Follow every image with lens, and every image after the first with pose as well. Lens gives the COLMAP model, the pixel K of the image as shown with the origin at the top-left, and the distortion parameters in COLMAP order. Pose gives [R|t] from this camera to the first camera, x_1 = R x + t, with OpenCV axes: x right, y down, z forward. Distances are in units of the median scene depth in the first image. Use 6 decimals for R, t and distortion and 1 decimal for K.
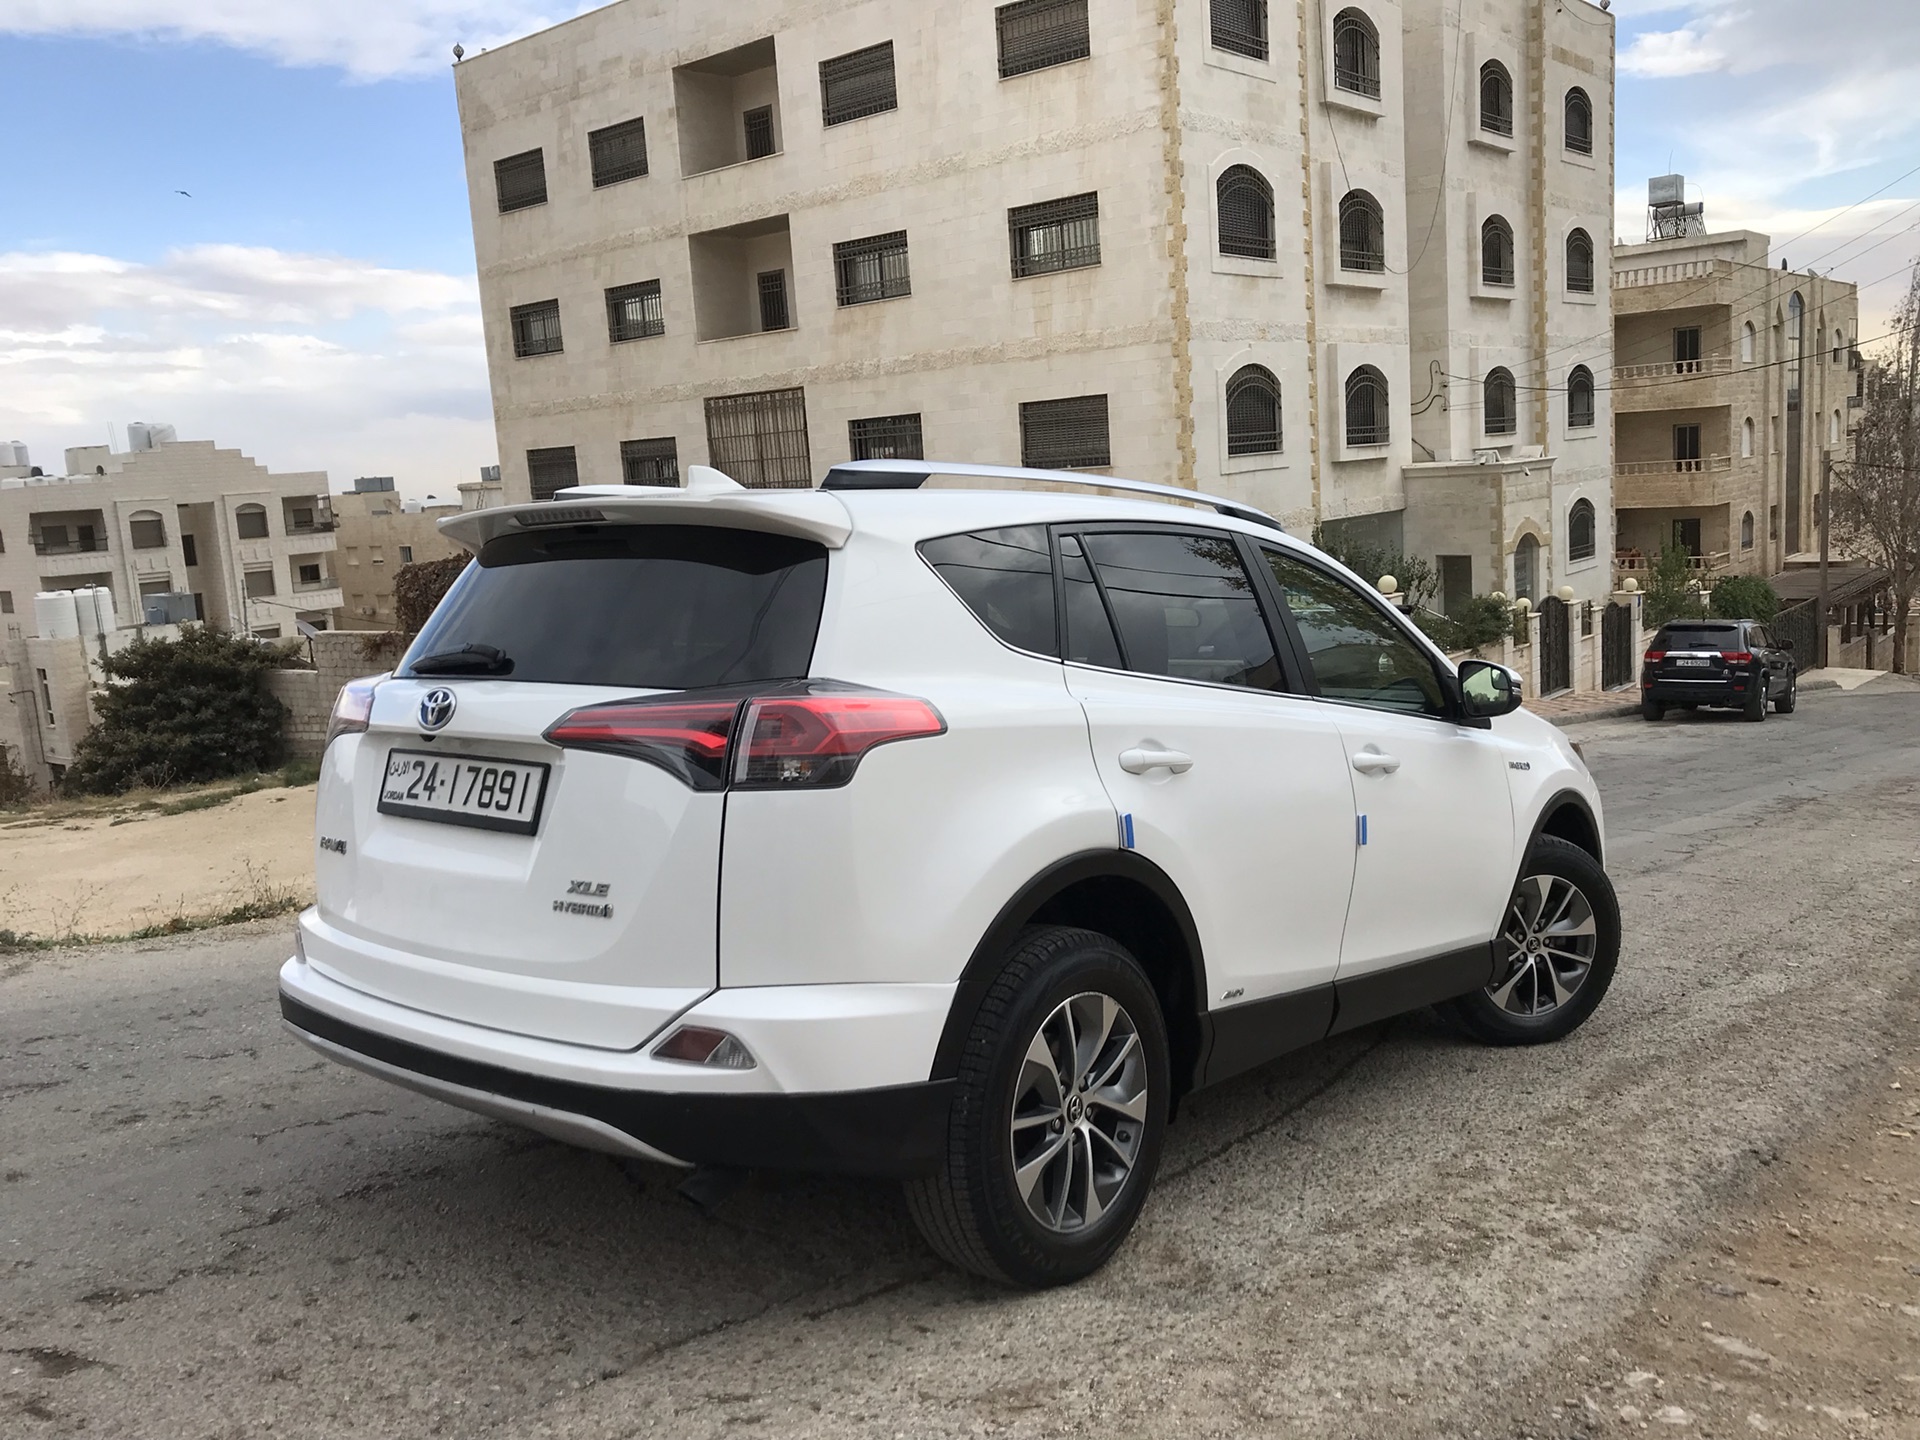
lens RADIAL K [[1569.3, 0, 958.0], [0, 1569.3, 721.6], [0, 0, 1]] dist [0.017257, -0.019320]
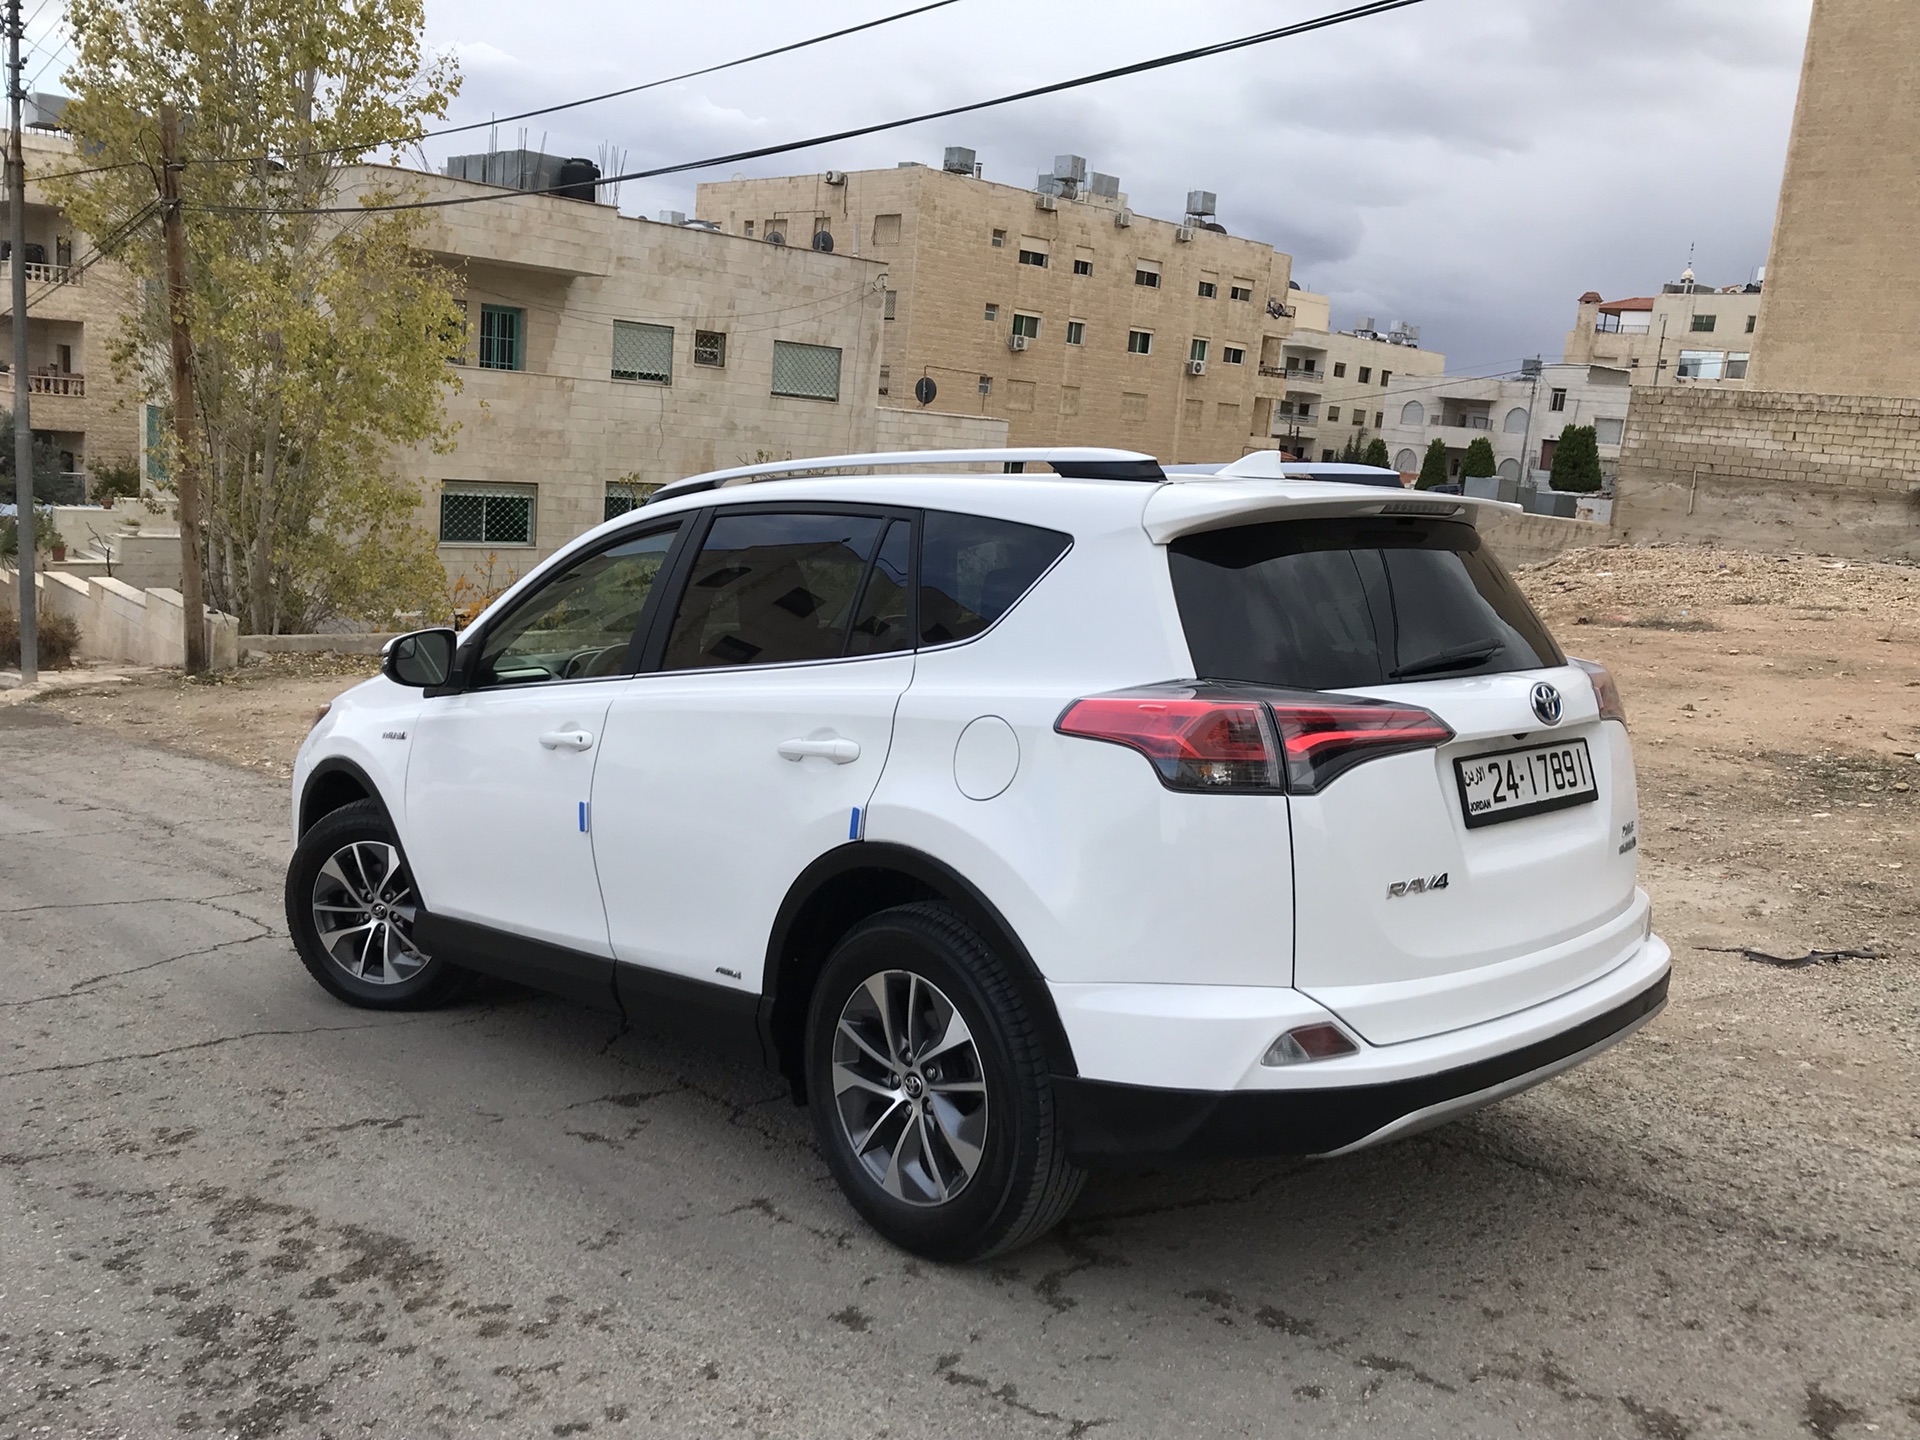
lens RADIAL K [[1569.3, 0, 951.1], [0, 1569.3, 717.5], [0, 0, 1]] dist [0.017257, -0.019320]
pose [[0.129094, -0.109717, 0.985544, -0.130825], [0.060798, 0.992866, 0.102568, -0.011979], [-0.989767, 0.046678, 0.134844, 0.117616]]
